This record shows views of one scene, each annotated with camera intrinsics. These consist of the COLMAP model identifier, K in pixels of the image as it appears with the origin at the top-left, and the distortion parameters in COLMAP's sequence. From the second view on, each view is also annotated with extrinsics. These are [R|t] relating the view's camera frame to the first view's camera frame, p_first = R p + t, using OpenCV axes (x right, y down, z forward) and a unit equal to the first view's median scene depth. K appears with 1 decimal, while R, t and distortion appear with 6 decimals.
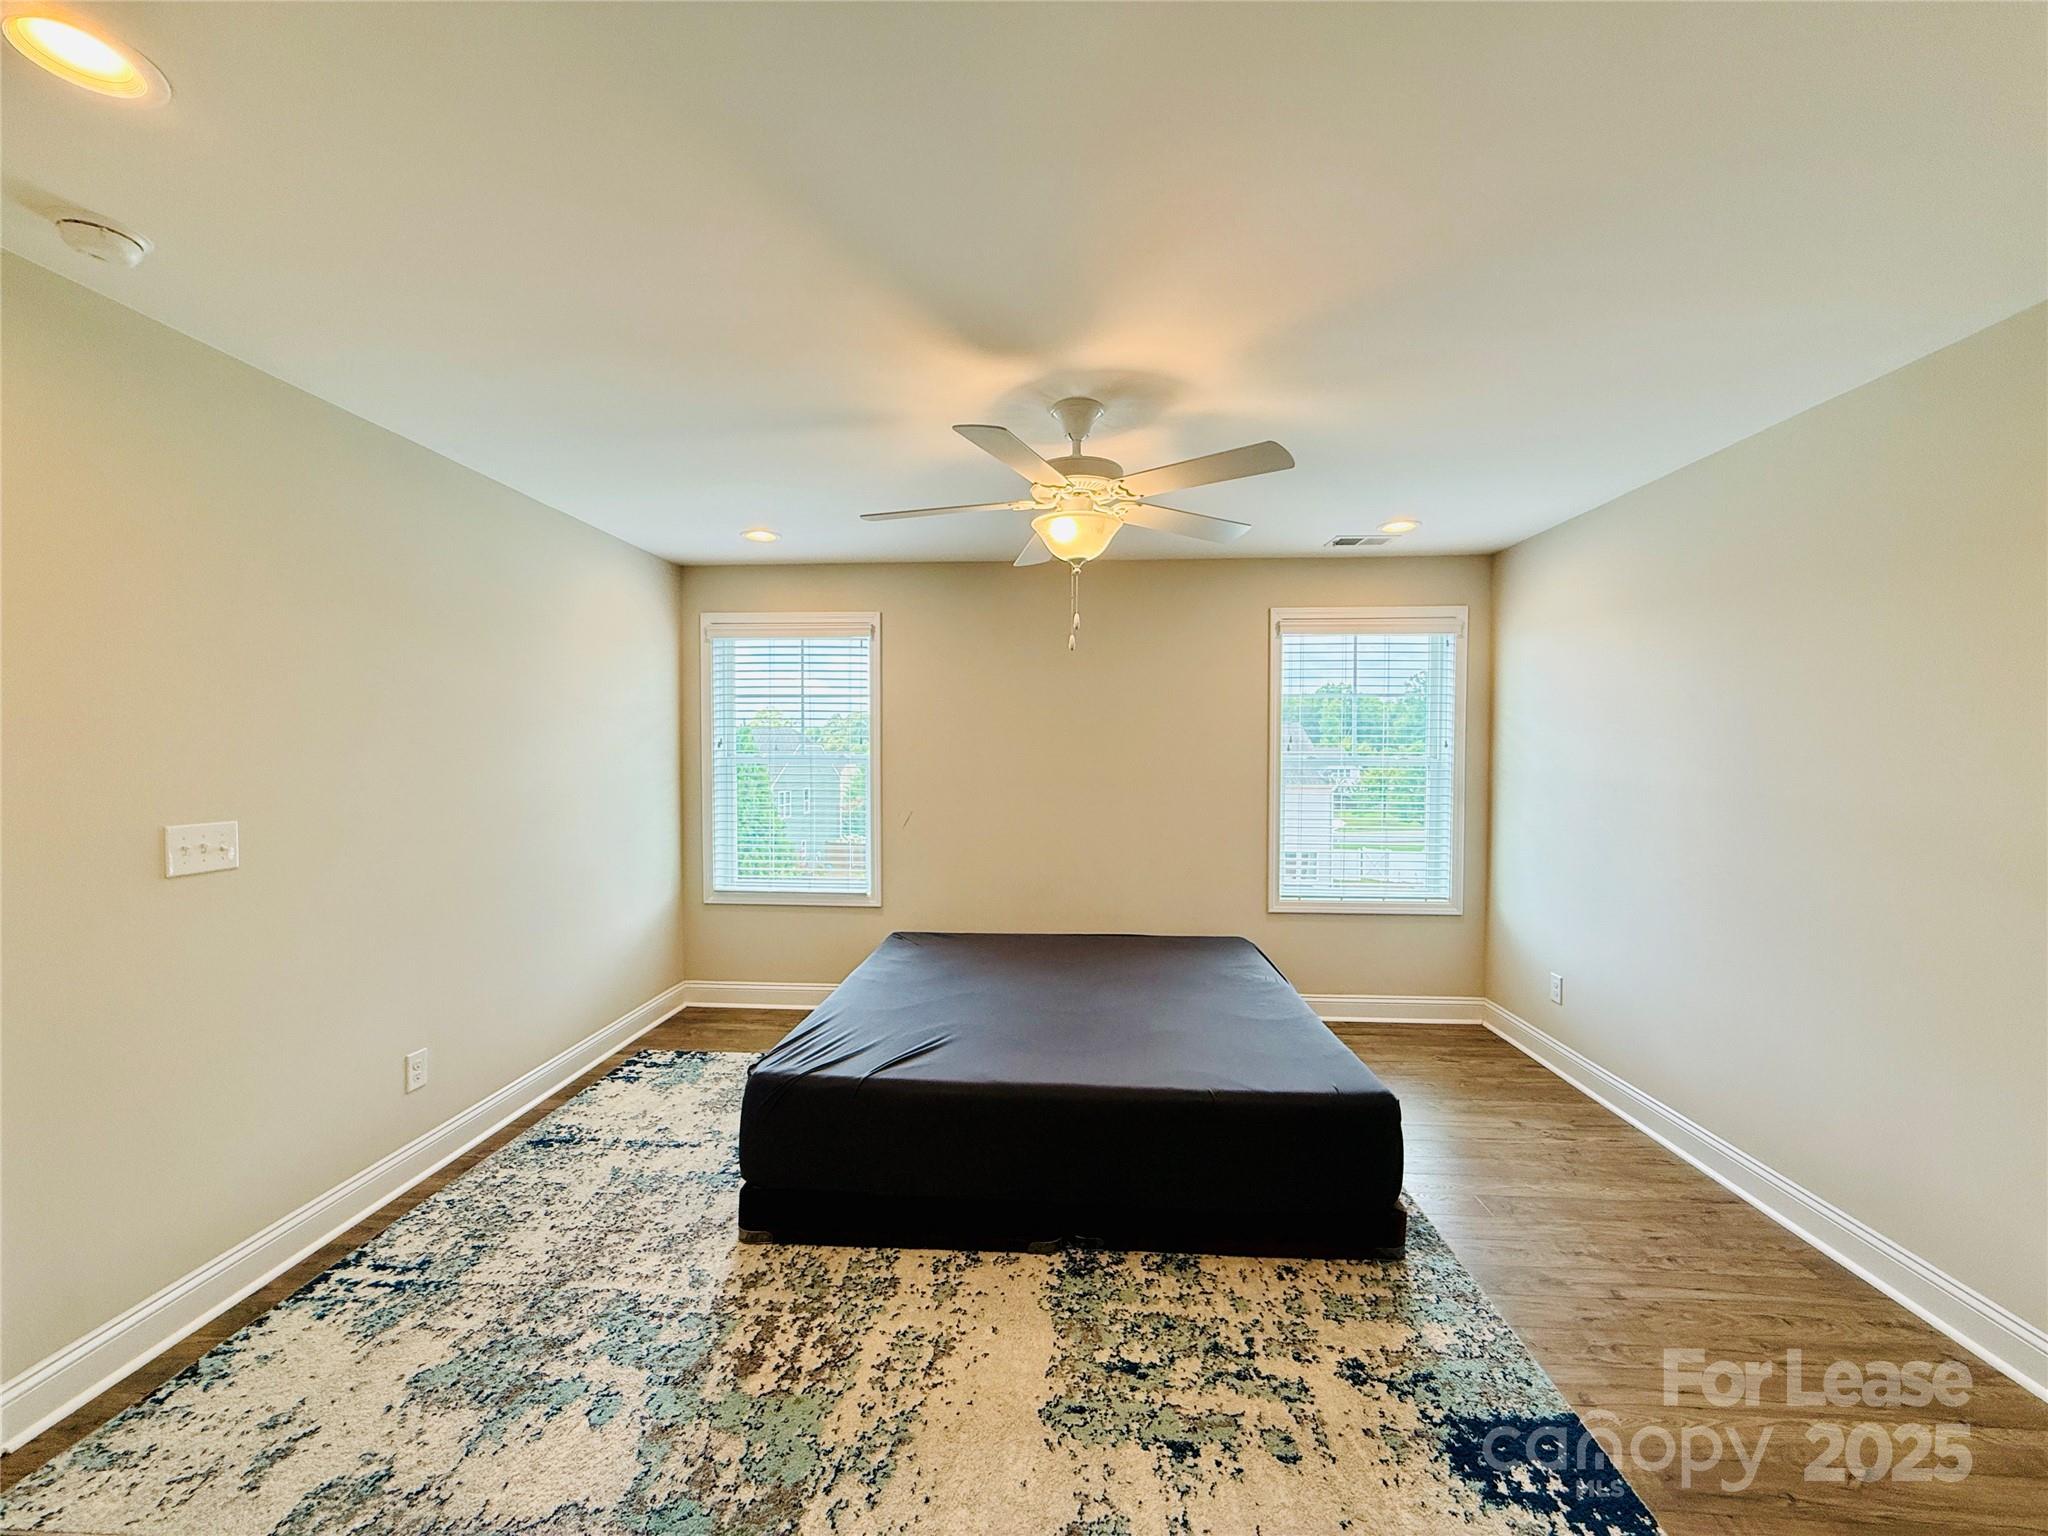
lens RADIAL K [[823.2, 0, 1012.6], [0, 823.2, 726.7], [0, 0, 1]] dist [-0.000128, 0.000886]
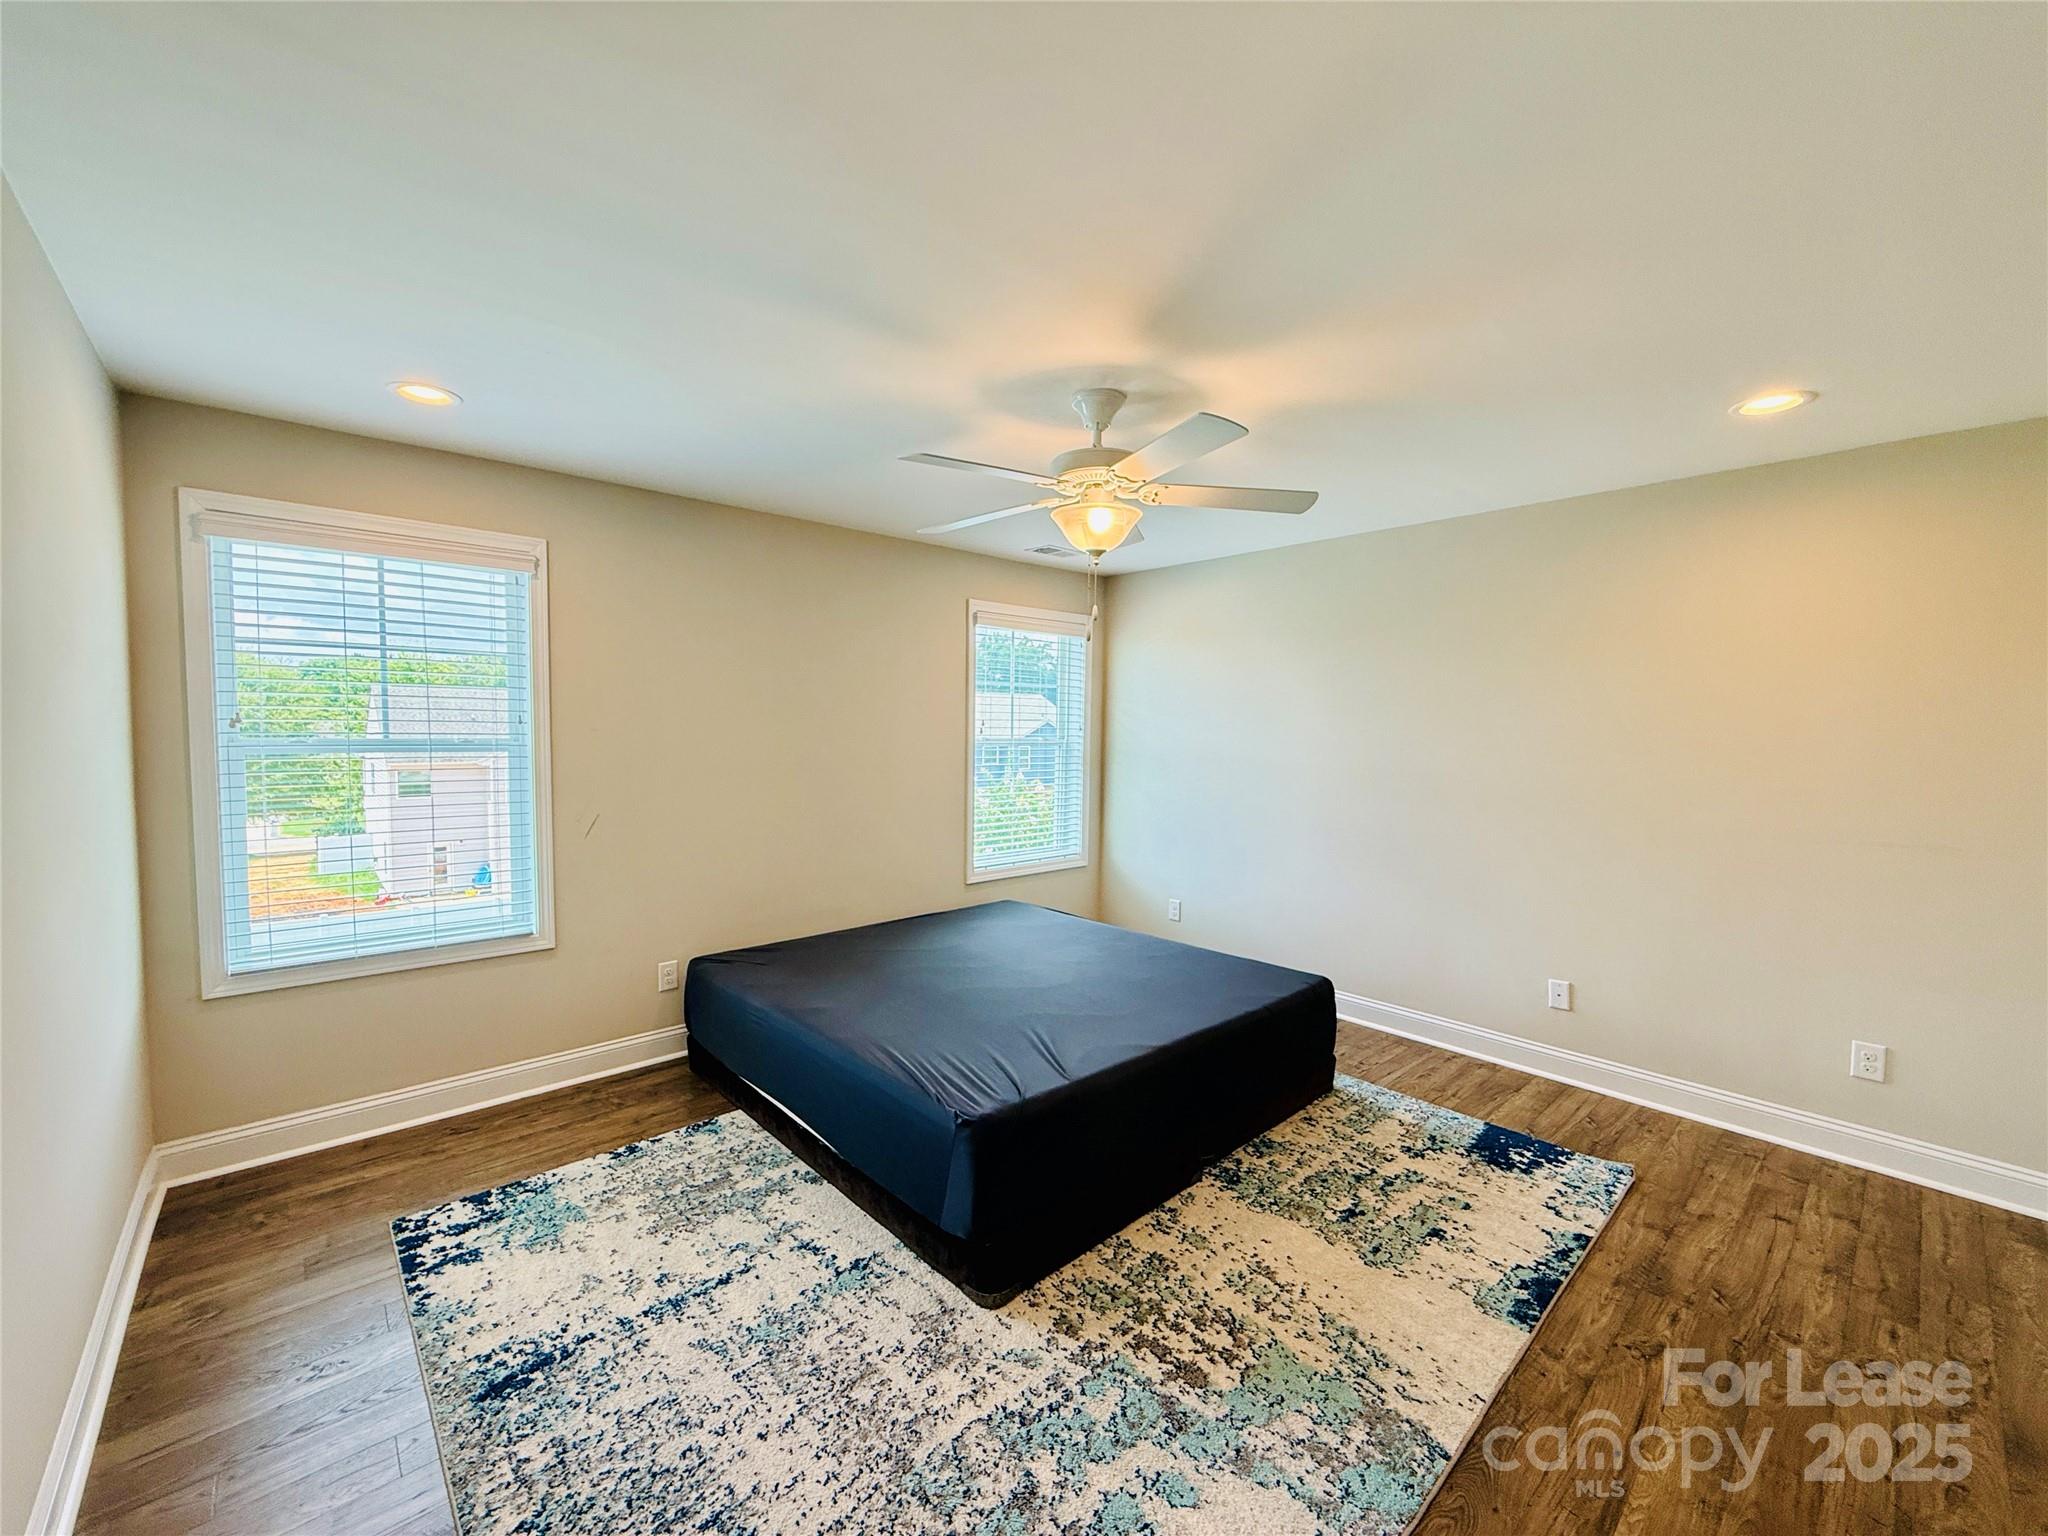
lens RADIAL K [[823.2, 0, 1023.9], [0, 823.2, 776.7], [0, 0, 1]] dist [-0.000128, 0.000886]
pose [[0.690795, -0.039846, 0.721951, -0.961032], [-0.027826, 0.996276, 0.081612, -0.006333], [-0.722515, -0.076466, 0.687114, 0.445630]]
